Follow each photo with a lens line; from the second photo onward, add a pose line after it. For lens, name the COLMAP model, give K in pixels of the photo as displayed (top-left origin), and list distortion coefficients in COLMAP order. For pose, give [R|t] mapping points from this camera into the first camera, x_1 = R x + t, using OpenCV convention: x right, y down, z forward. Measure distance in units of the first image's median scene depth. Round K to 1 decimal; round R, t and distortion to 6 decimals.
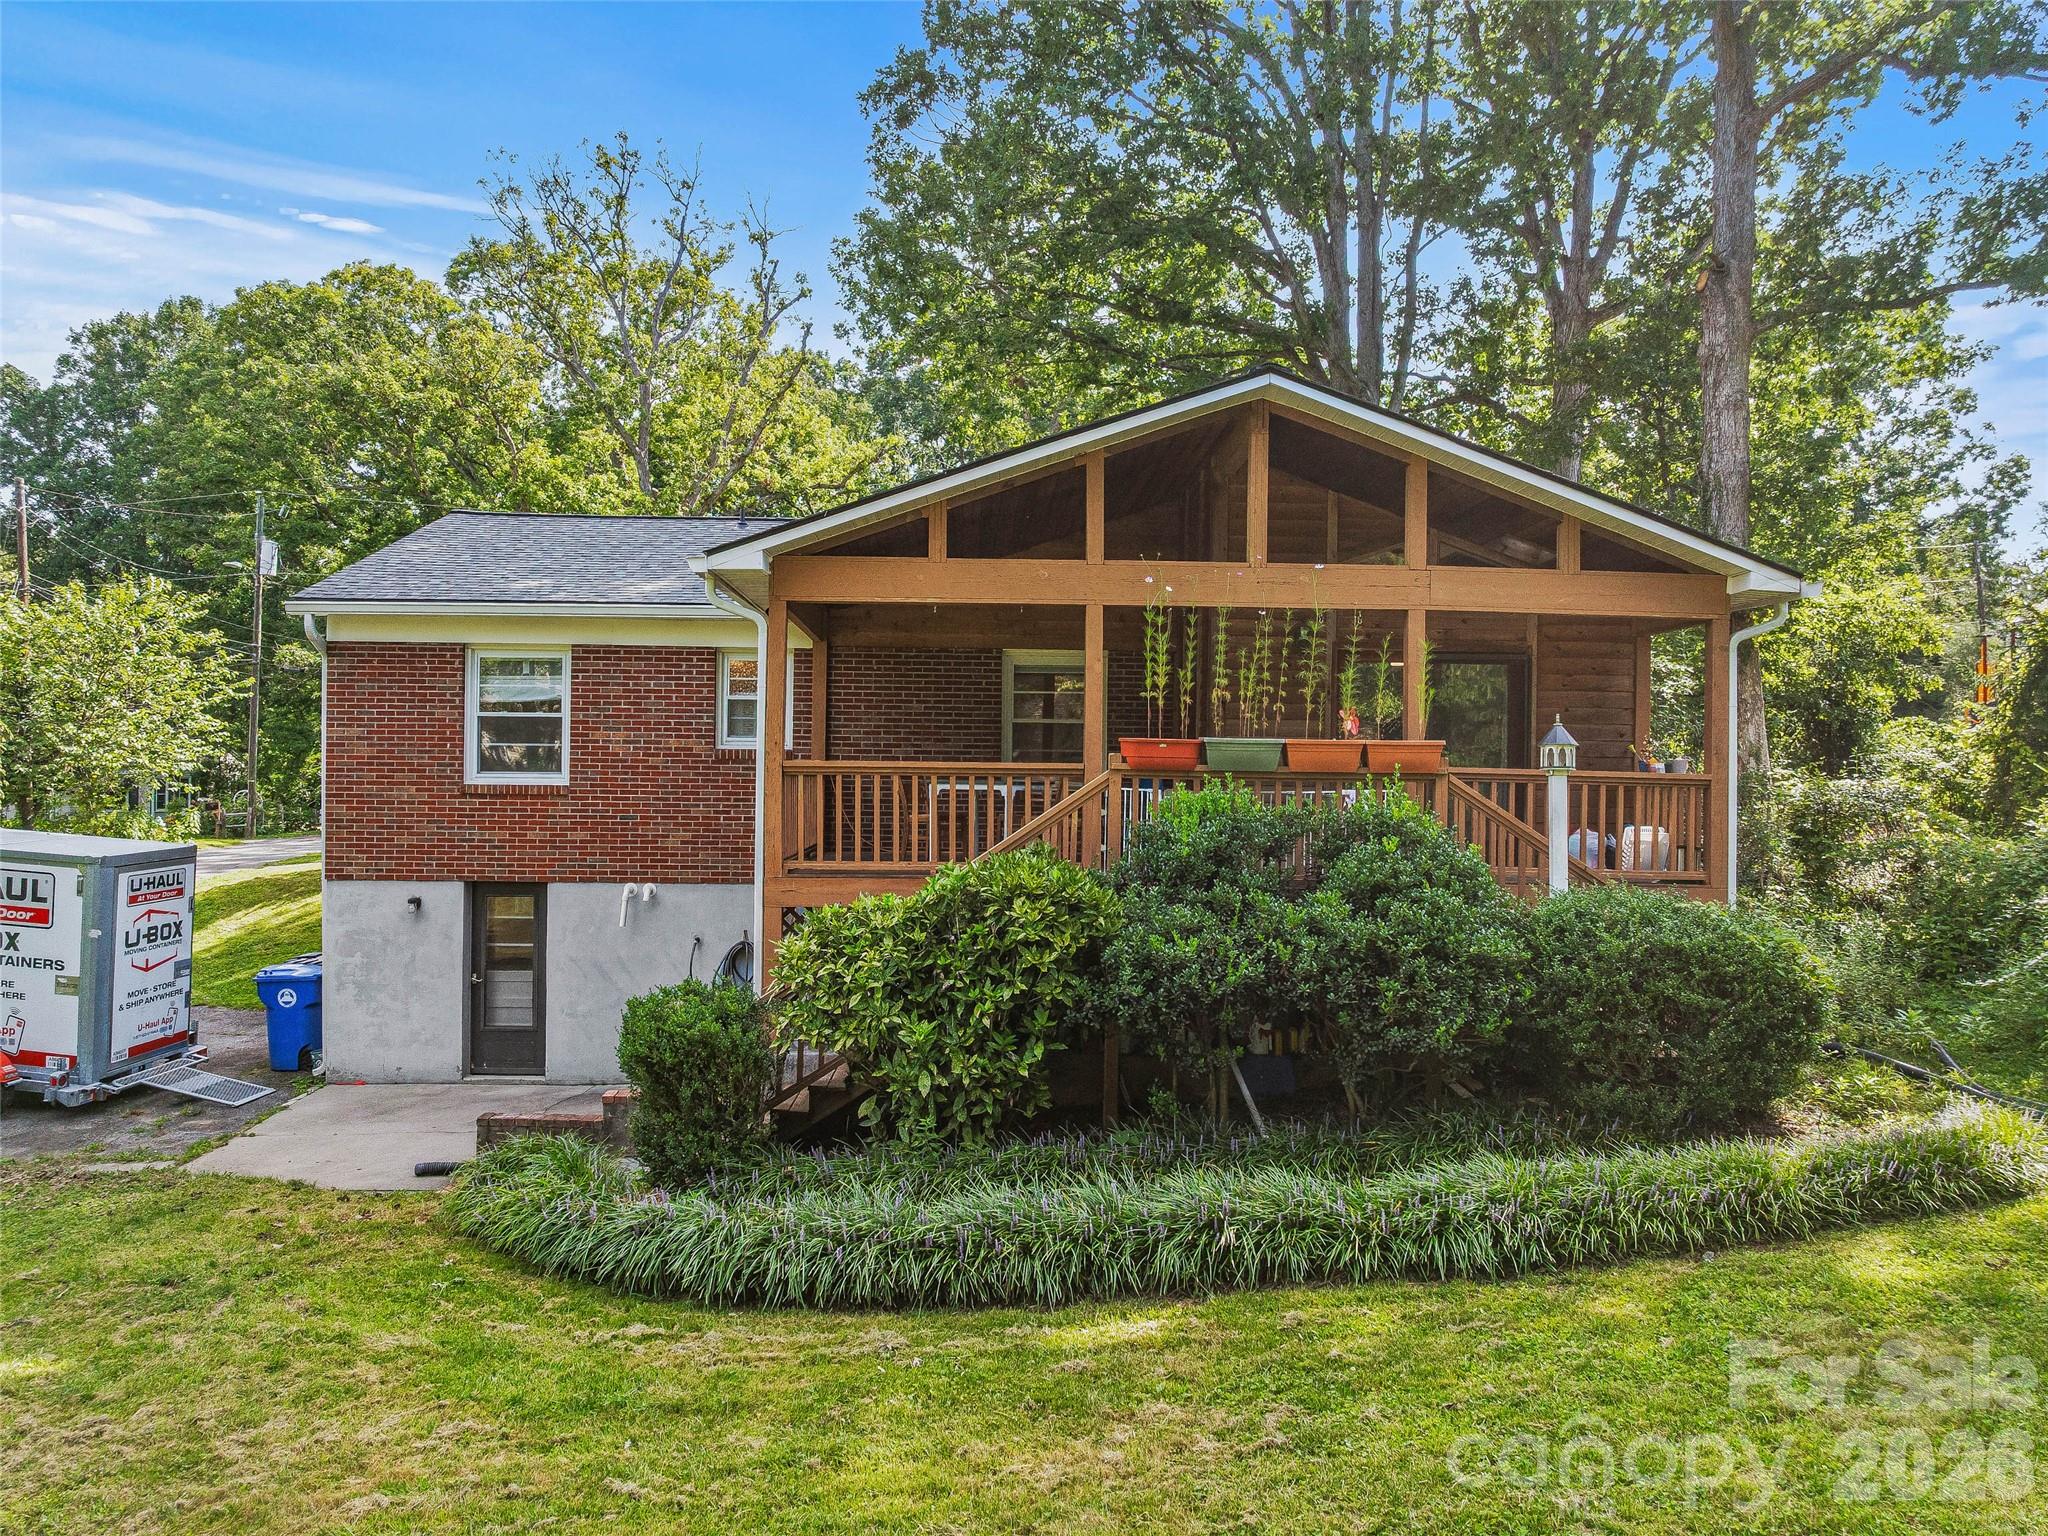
lens RADIAL K [[1433.6, 0, 1024.0], [0, 1433.6, 768.0], [0, 0, 1]] dist [-0.028309, -0.002782]
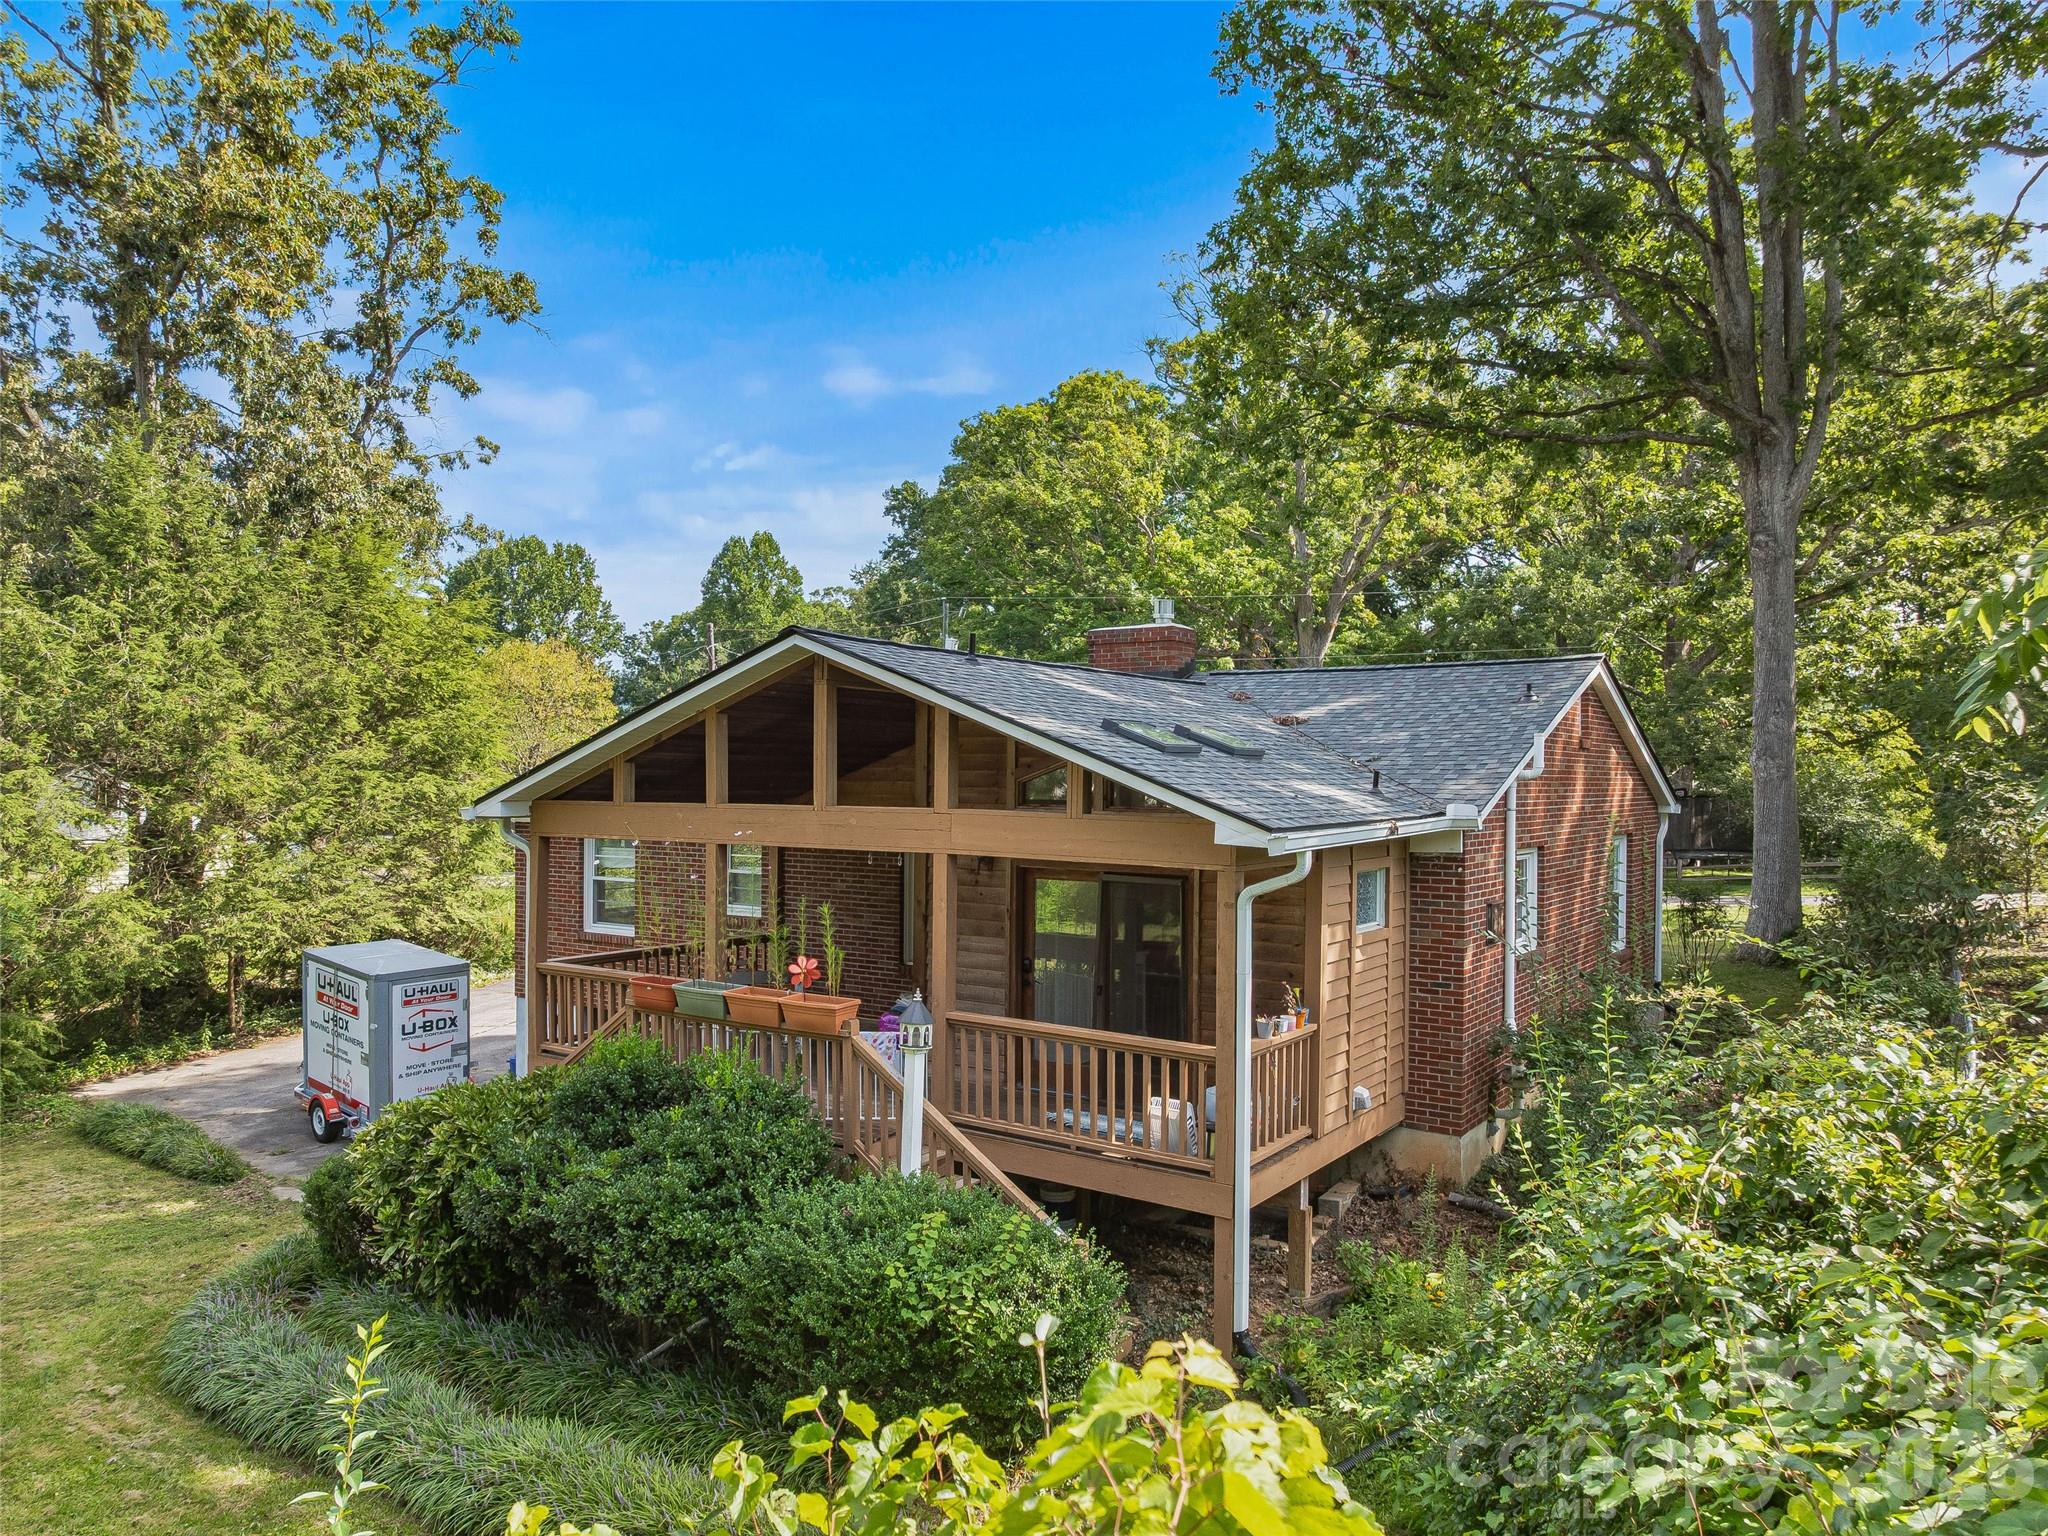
lens RADIAL K [[1433.6, 0, 1024.0], [0, 1433.6, 768.0], [0, 0, 1]] dist [-0.028309, -0.002782]
pose [[0.806392, -0.009119, -0.591310, 0.828599], [0.005837, 0.999955, -0.007461, -0.147689], [0.591352, 0.002565, 0.806409, 0.213359]]
